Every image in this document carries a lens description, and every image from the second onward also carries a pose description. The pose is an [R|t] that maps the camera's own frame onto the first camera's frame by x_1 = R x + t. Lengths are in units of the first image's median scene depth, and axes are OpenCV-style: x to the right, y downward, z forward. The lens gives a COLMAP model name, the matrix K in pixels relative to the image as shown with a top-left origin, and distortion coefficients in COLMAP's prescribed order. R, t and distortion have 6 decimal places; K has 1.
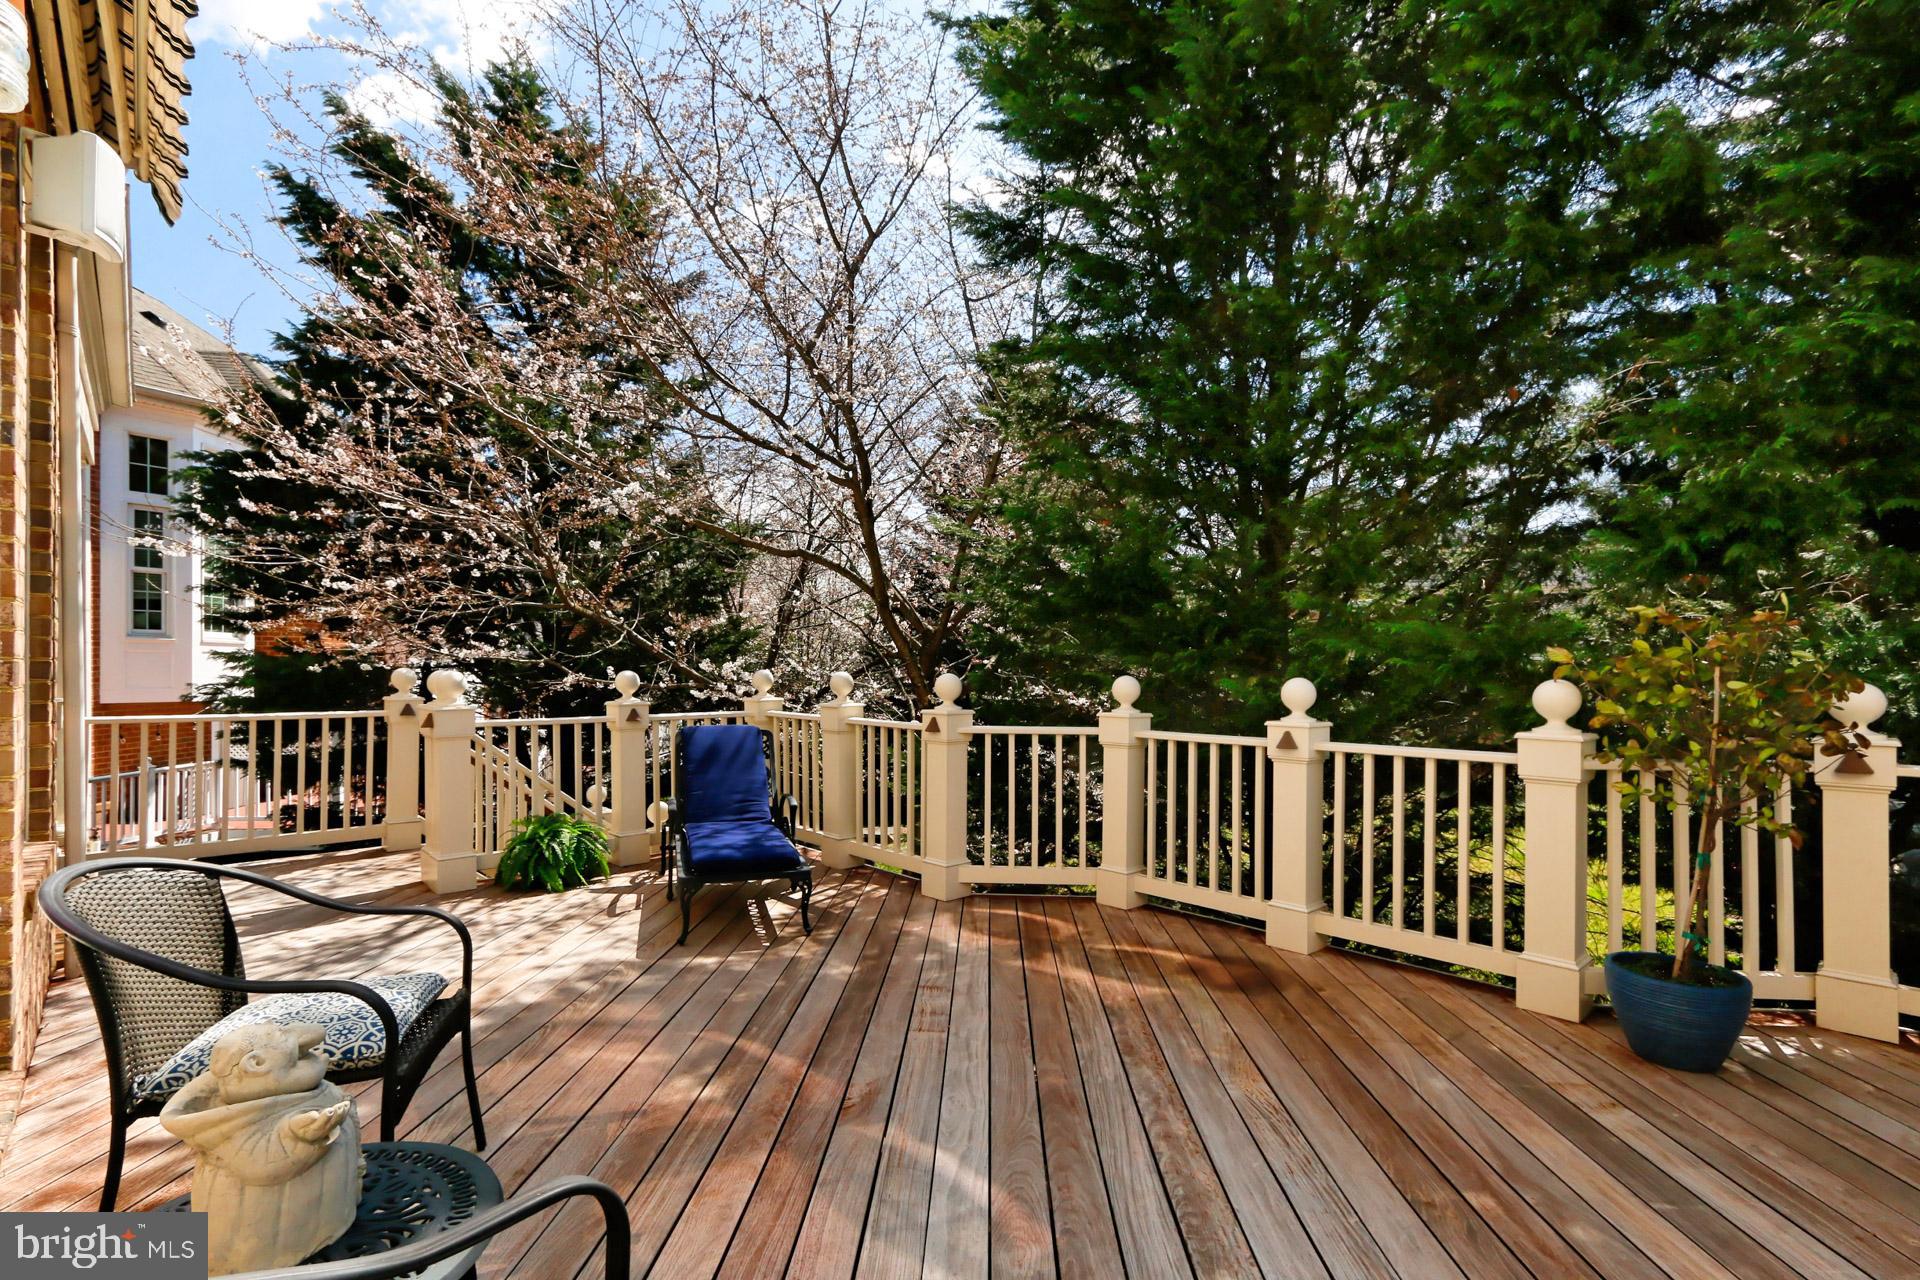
lens RADIAL K [[878.4, 0, 945.0], [0, 878.4, 652.2], [0, 0, 1]] dist [0.001846, 0.000703]
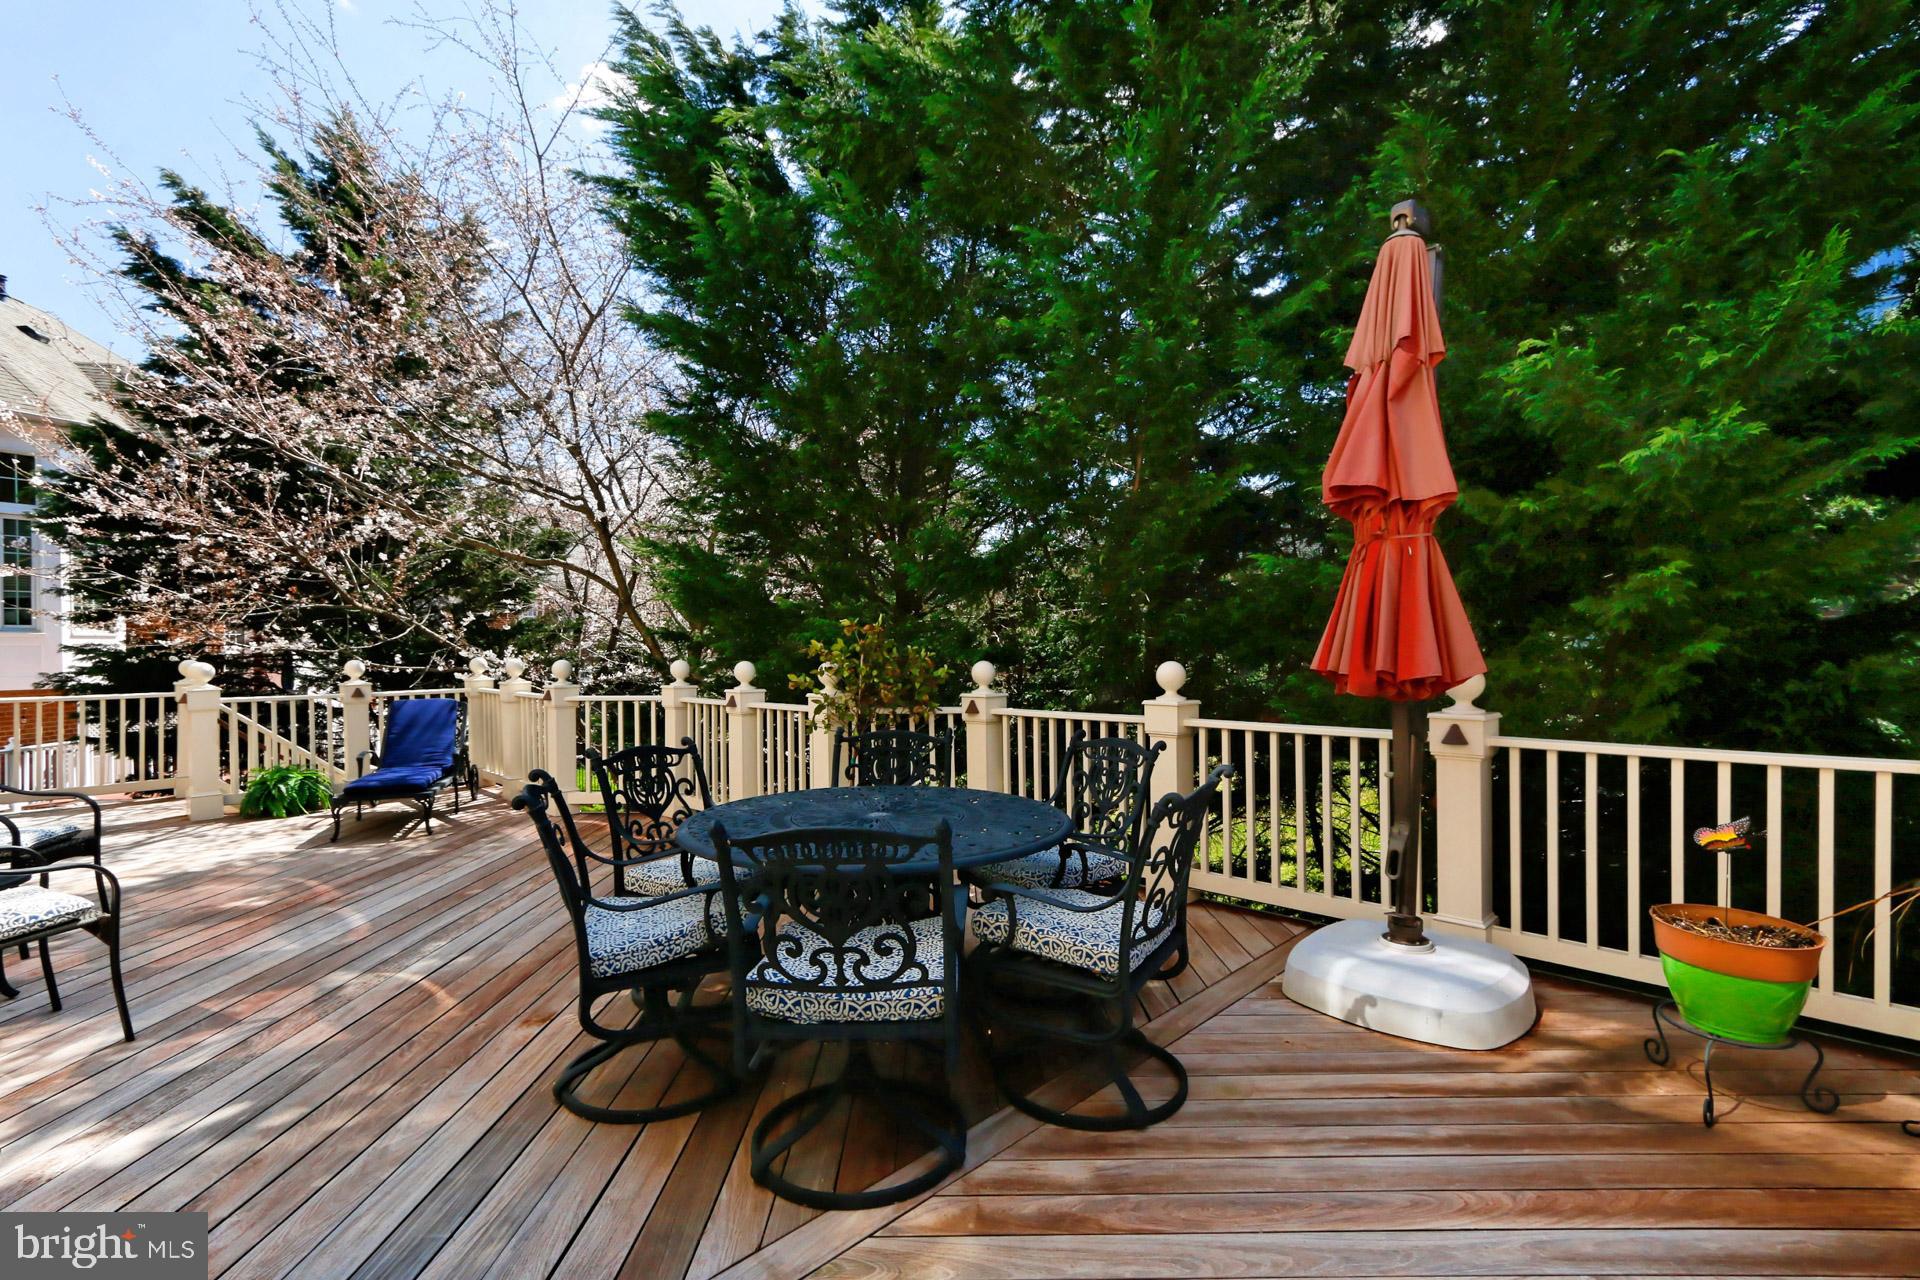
lens RADIAL K [[878.4, 0, 971.8], [0, 878.4, 640.8], [0, 0, 1]] dist [0.001846, 0.000703]
pose [[0.998105, -0.006590, 0.061183, 0.306926], [0.006097, 0.999947, 0.008240, -0.008726], [-0.061234, -0.007851, 0.998093, -0.250774]]
